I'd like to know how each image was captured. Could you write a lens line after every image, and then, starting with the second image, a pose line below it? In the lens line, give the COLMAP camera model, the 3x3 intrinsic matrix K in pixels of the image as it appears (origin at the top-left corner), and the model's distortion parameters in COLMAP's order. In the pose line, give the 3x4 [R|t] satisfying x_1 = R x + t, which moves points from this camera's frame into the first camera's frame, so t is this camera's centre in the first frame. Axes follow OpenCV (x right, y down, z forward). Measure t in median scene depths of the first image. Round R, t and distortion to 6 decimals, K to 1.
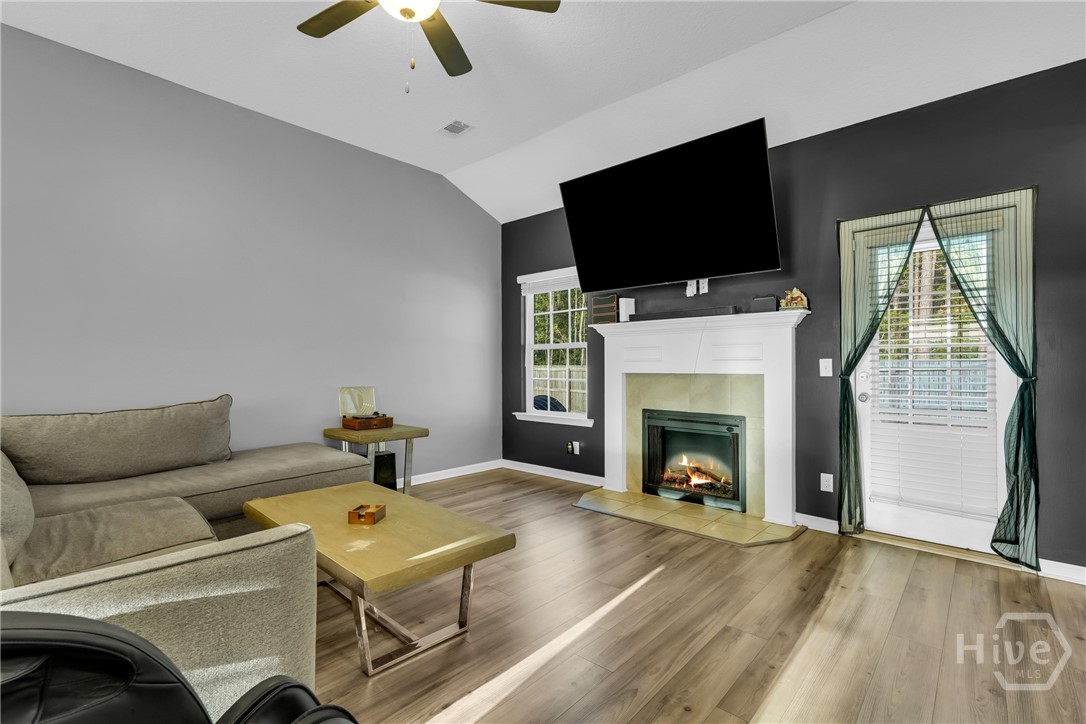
lens RADIAL K [[488.5, 0, 547.6], [0, 488.5, 352.0], [0, 0, 1]] dist [-0.010757, 0.003361]
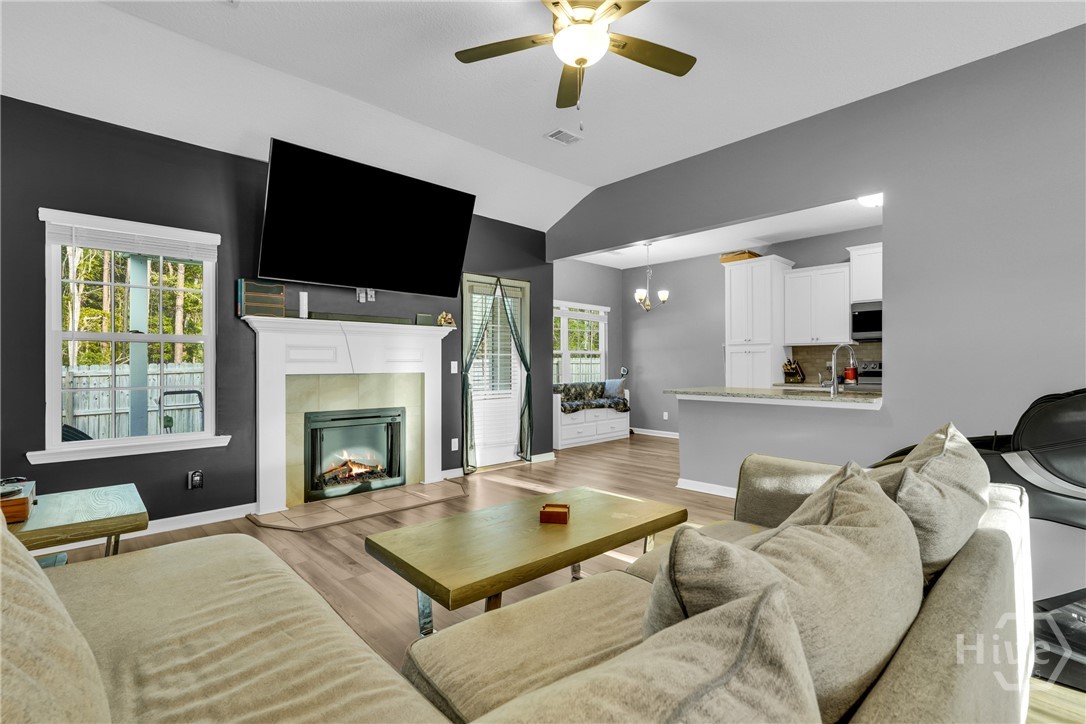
lens RADIAL K [[488.5, 0, 548.5], [0, 488.5, 362.3], [0, 0, 1]] dist [-0.010757, 0.003361]
pose [[0.083445, 0.014762, 0.996403, -0.797181], [-0.017265, 0.999762, -0.013366, 0.027903], [-0.996363, -0.016088, 0.083680, 0.526171]]
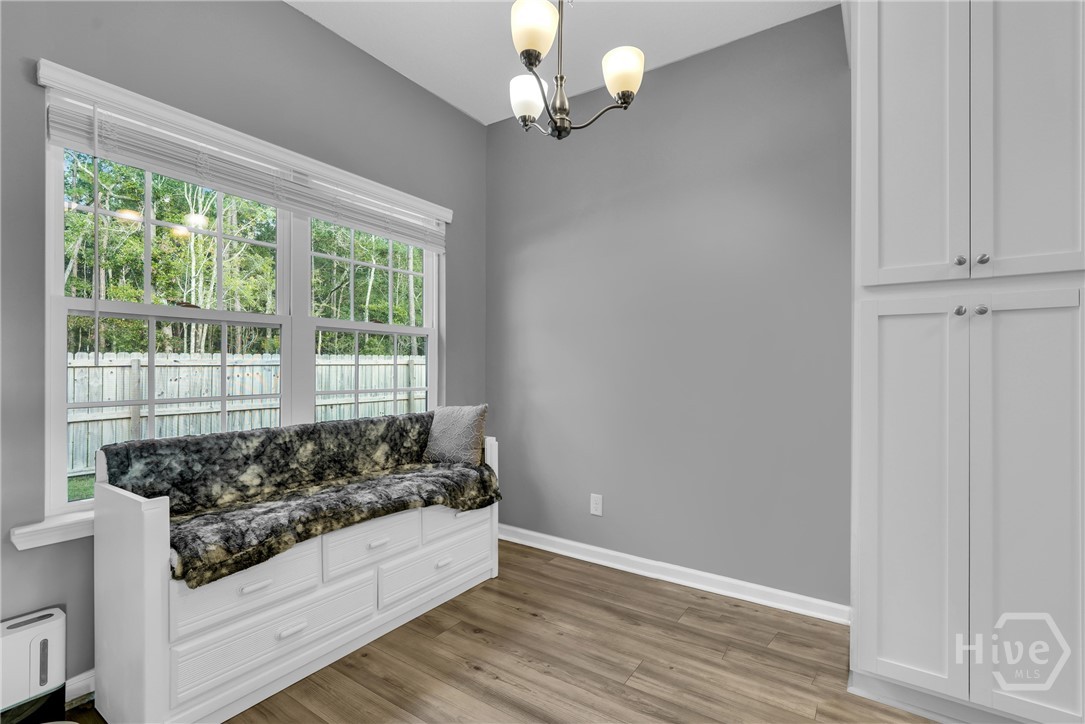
lens RADIAL K [[488.0, 0, 544.8], [0, 488.0, 372.7], [0, 0, 1]] dist [-0.010757, 0.003361]
pose [[-0.125030, 0.000160, 0.992153, 0.548024], [-0.018891, 0.999818, -0.002542, 0.016453], [-0.991973, -0.019061, -0.125005, 0.383009]]
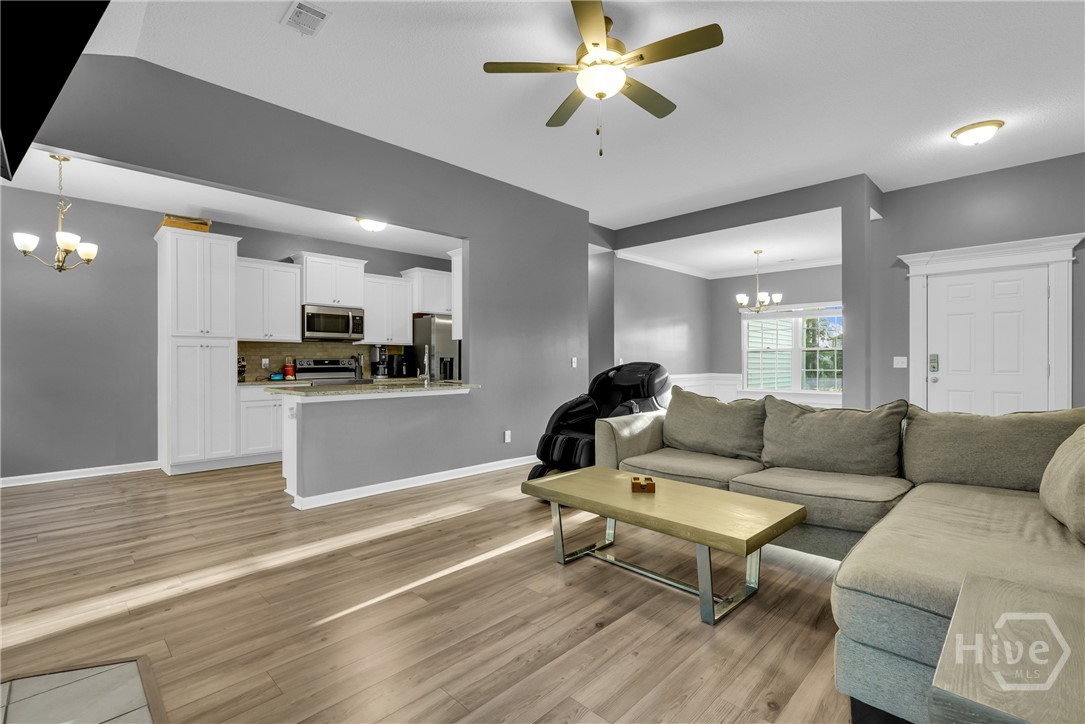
lens RADIAL K [[488.0, 0, 545.4], [0, 488.0, 373.5], [0, 0, 1]] dist [-0.010757, 0.003361]
pose [[-0.998489, 0.008077, 0.054355, -0.111588], [0.008536, 0.999930, 0.008232, 0.031730], [-0.054285, 0.008684, -0.998488, 1.273806]]
